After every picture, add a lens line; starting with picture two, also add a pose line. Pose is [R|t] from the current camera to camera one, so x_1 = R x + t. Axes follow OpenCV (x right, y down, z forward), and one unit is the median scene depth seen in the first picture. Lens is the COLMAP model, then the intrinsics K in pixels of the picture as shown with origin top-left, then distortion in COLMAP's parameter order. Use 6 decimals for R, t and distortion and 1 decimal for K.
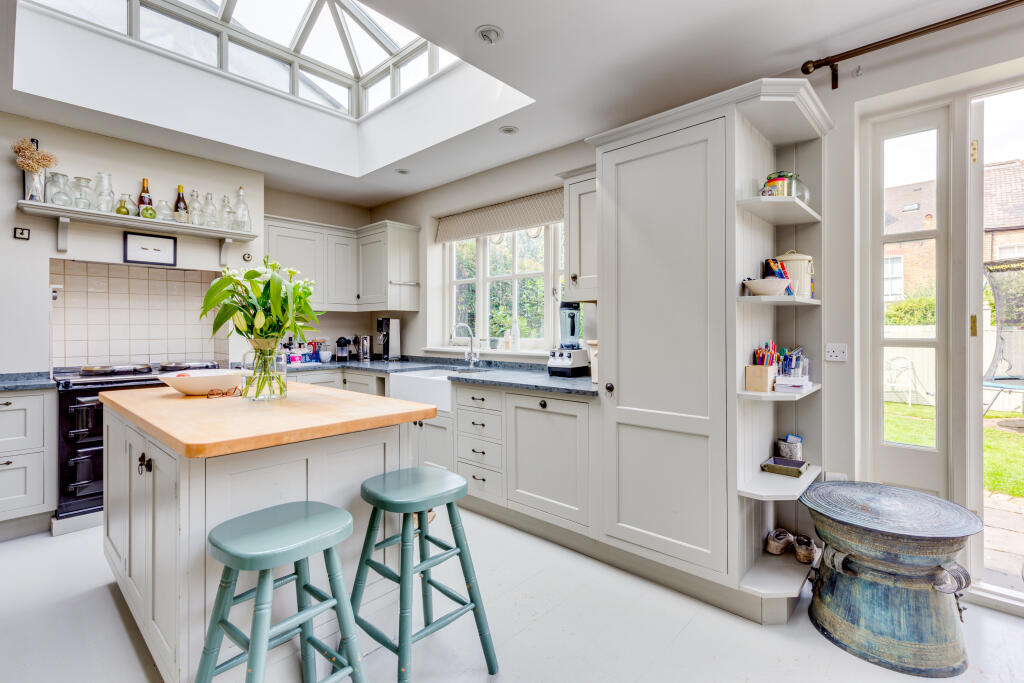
lens RADIAL K [[468.7, 0, 512.4], [0, 468.7, 333.4], [0, 0, 1]] dist [0.001409, 0.001378]
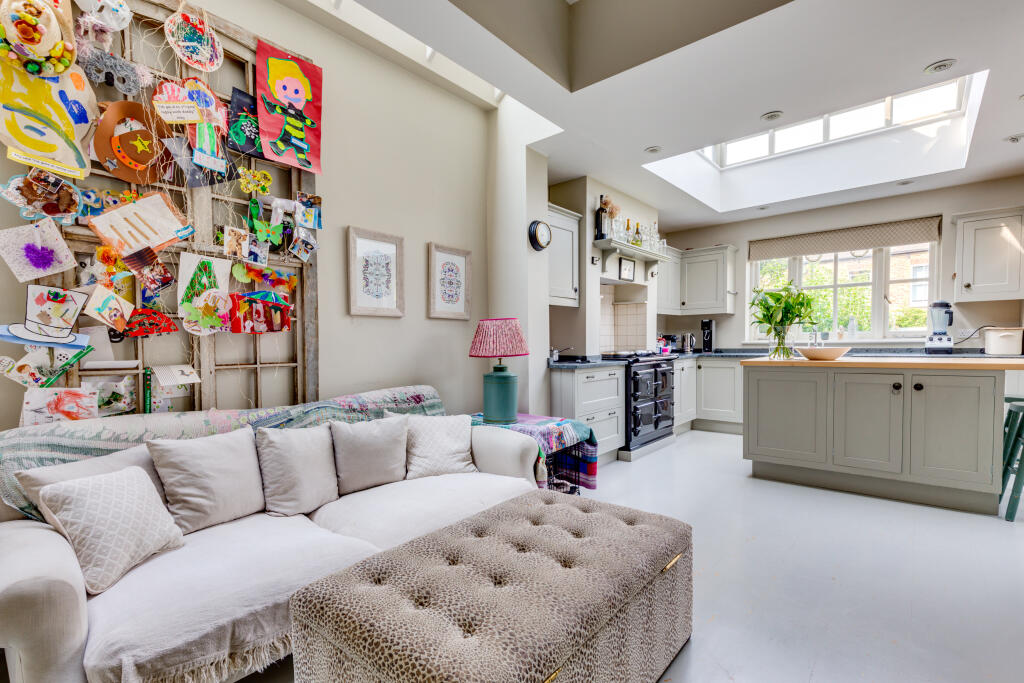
lens RADIAL K [[468.7, 0, 511.4], [0, 468.7, 348.7], [0, 0, 1]] dist [0.001409, 0.001378]
pose [[0.999572, -0.016680, 0.024053, -0.943755], [0.016453, 0.999818, 0.009643, 0.029761], [-0.024209, -0.009243, 0.999664, -0.320962]]
